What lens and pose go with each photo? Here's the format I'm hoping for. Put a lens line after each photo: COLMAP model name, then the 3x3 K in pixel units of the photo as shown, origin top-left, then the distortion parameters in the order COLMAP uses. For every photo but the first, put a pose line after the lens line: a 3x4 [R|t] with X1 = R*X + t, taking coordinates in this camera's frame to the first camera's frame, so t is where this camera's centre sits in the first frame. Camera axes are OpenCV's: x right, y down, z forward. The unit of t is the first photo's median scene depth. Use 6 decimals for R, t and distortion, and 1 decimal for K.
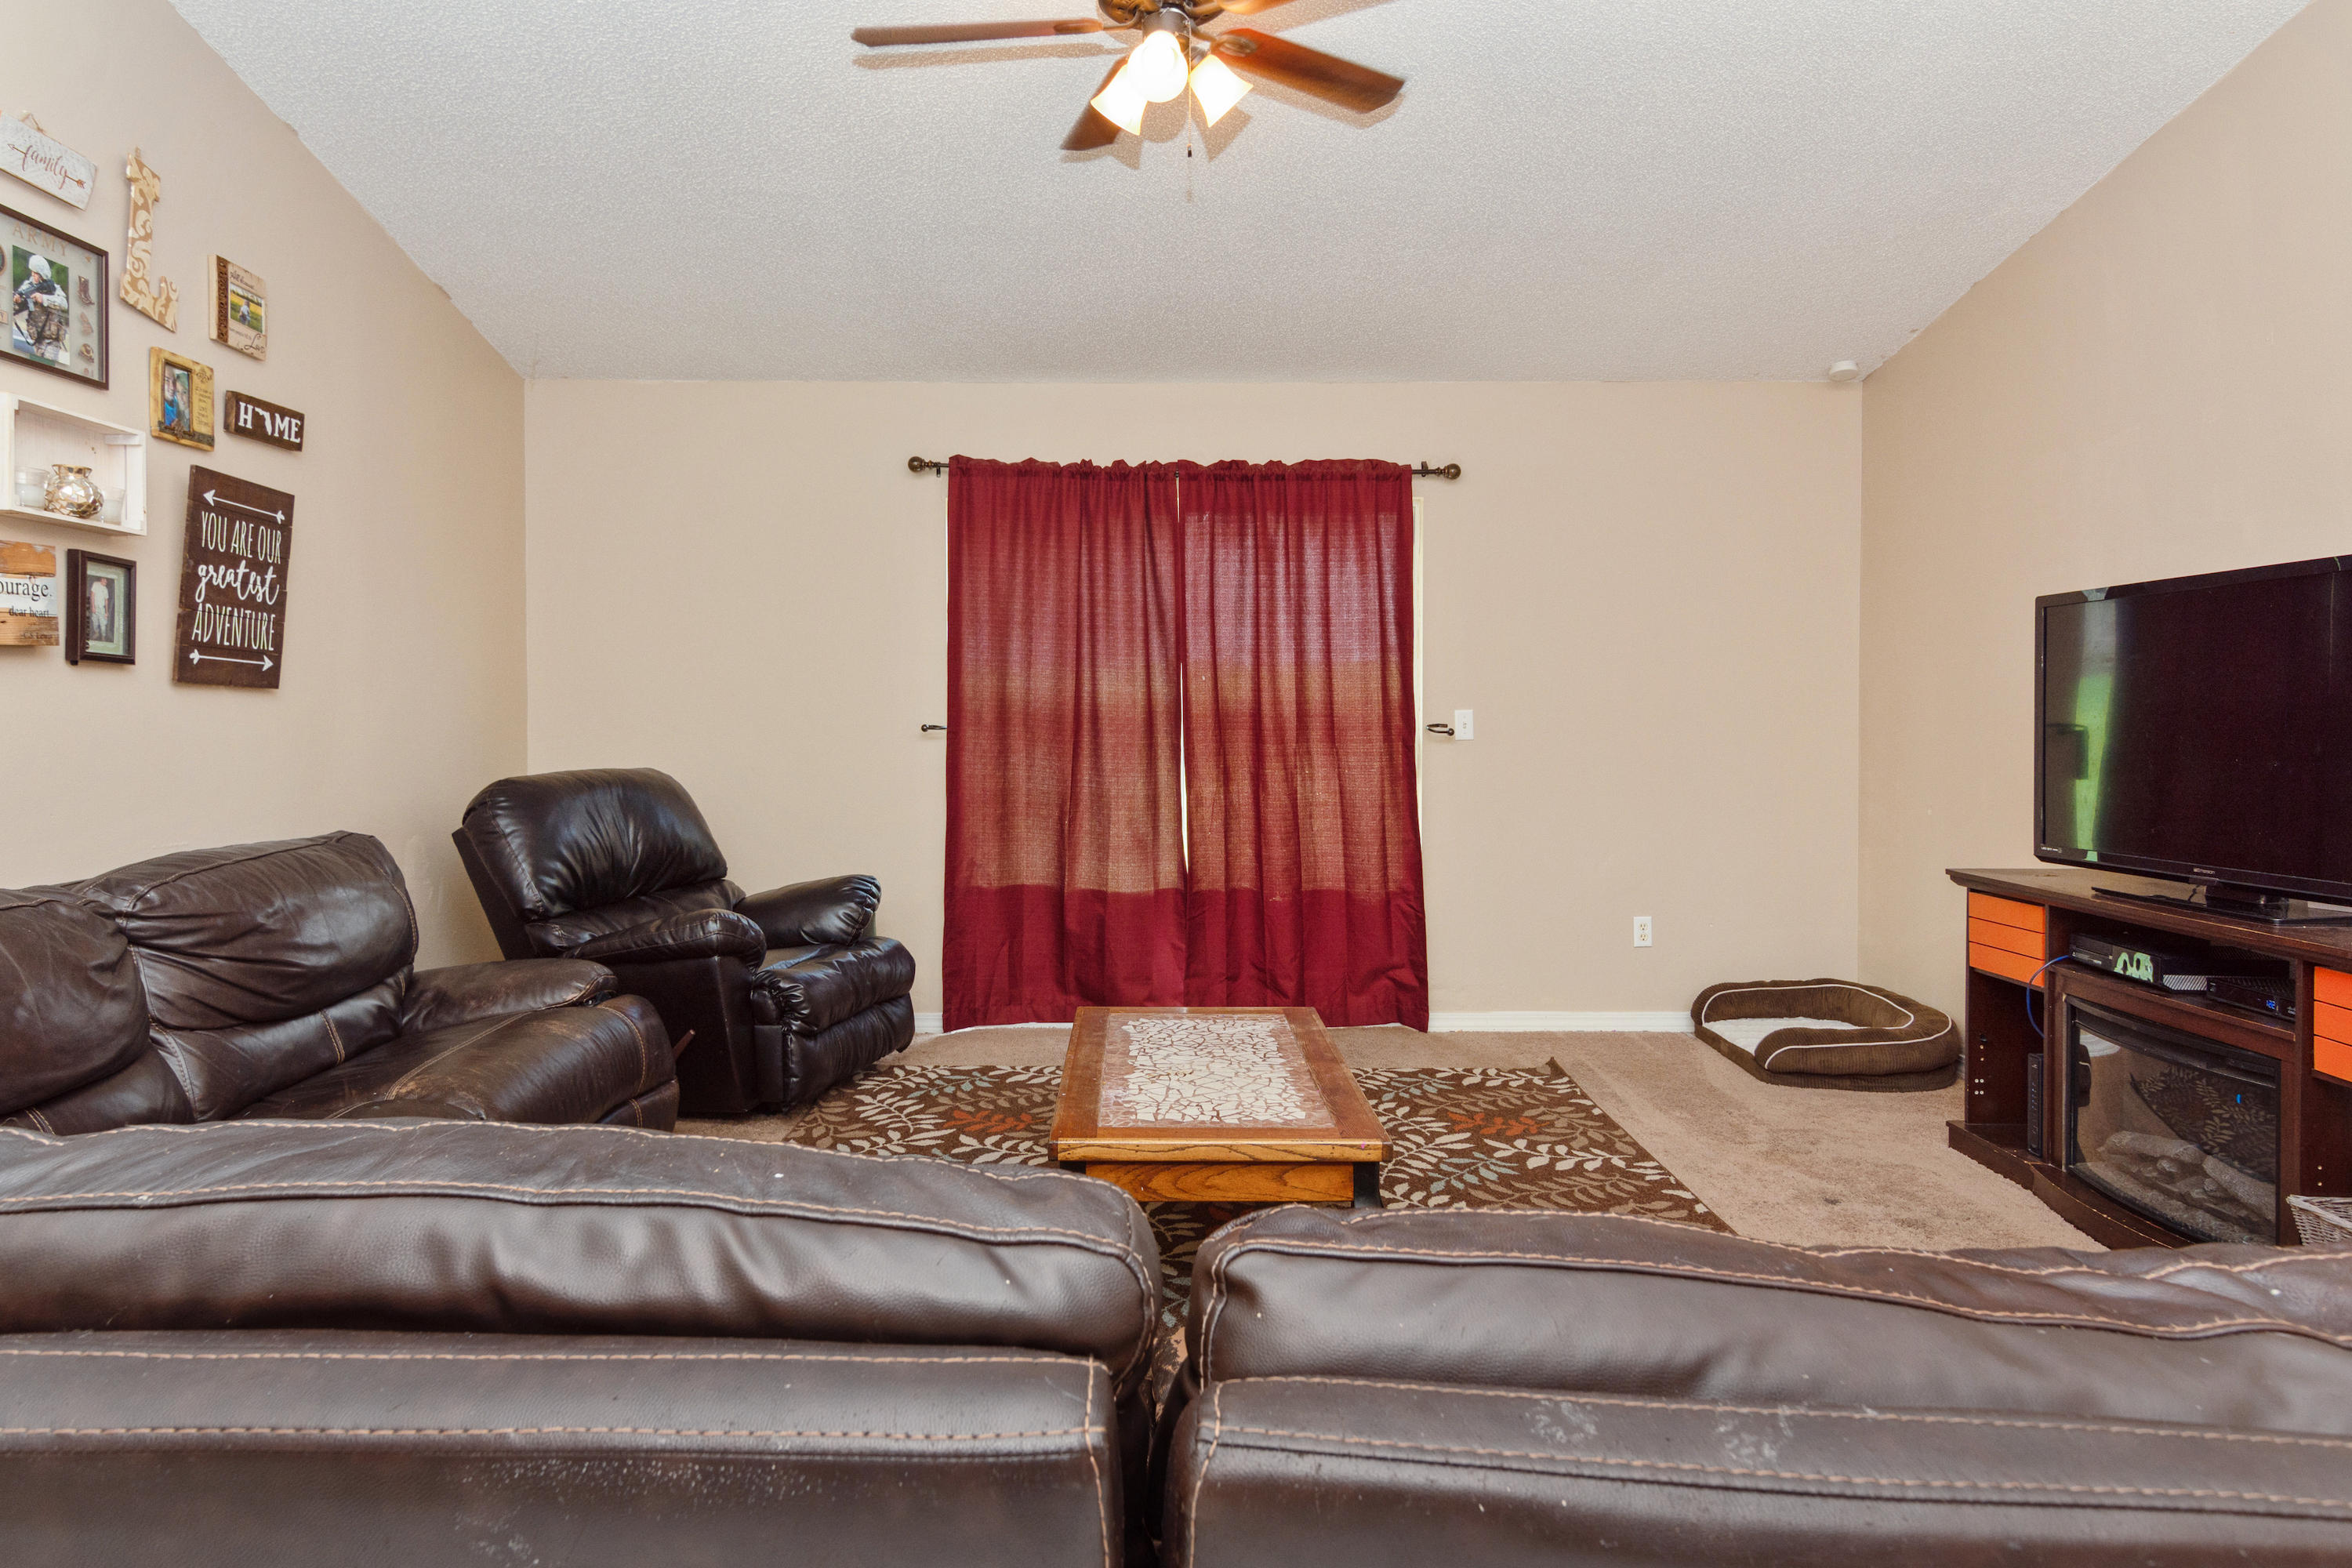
lens RADIAL K [[1446.8, 0, 1166.0], [0, 1446.8, 723.0], [0, 0, 1]] dist [0.025482, 0.002659]
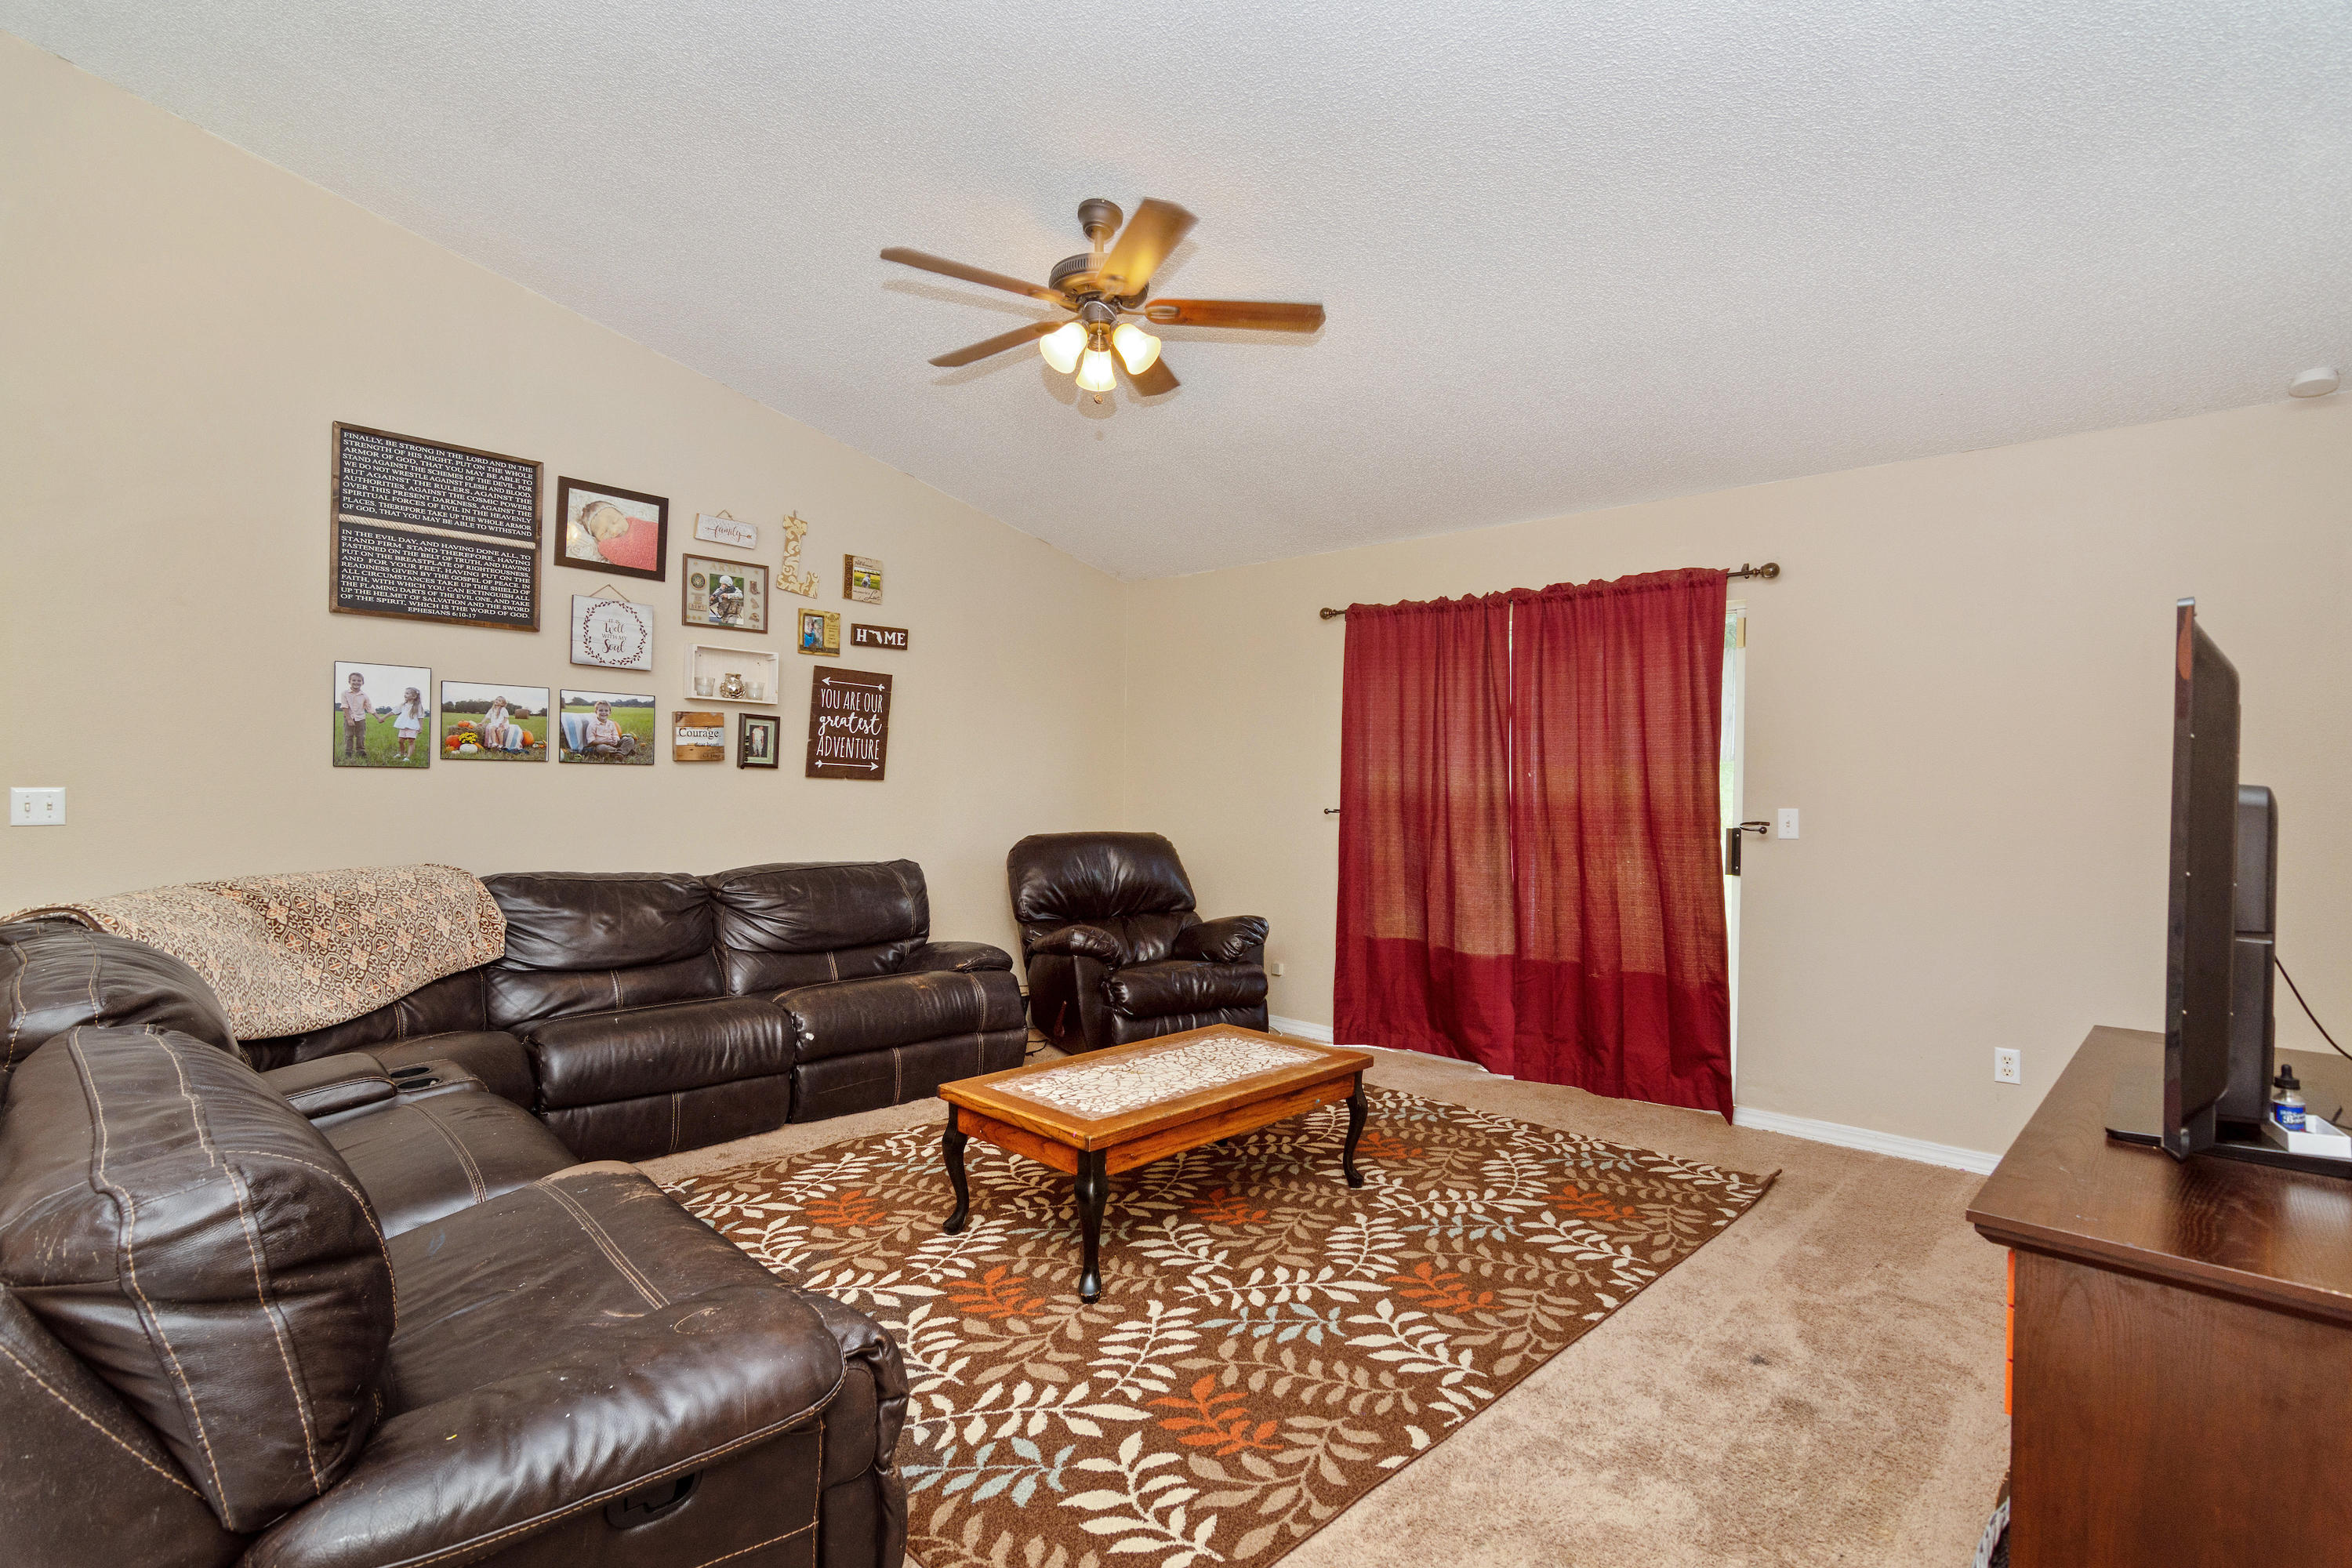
lens RADIAL K [[1135.7, 0, 1176.0], [0, 1135.7, 784.0], [0, 0, 1]] dist [-0.001593, 0.005153]
pose [[0.720256, 0.012356, -0.693599, 0.479170], [-0.021298, 0.999764, -0.004307, -0.014637], [0.693382, 0.017874, 0.720349, 0.162149]]
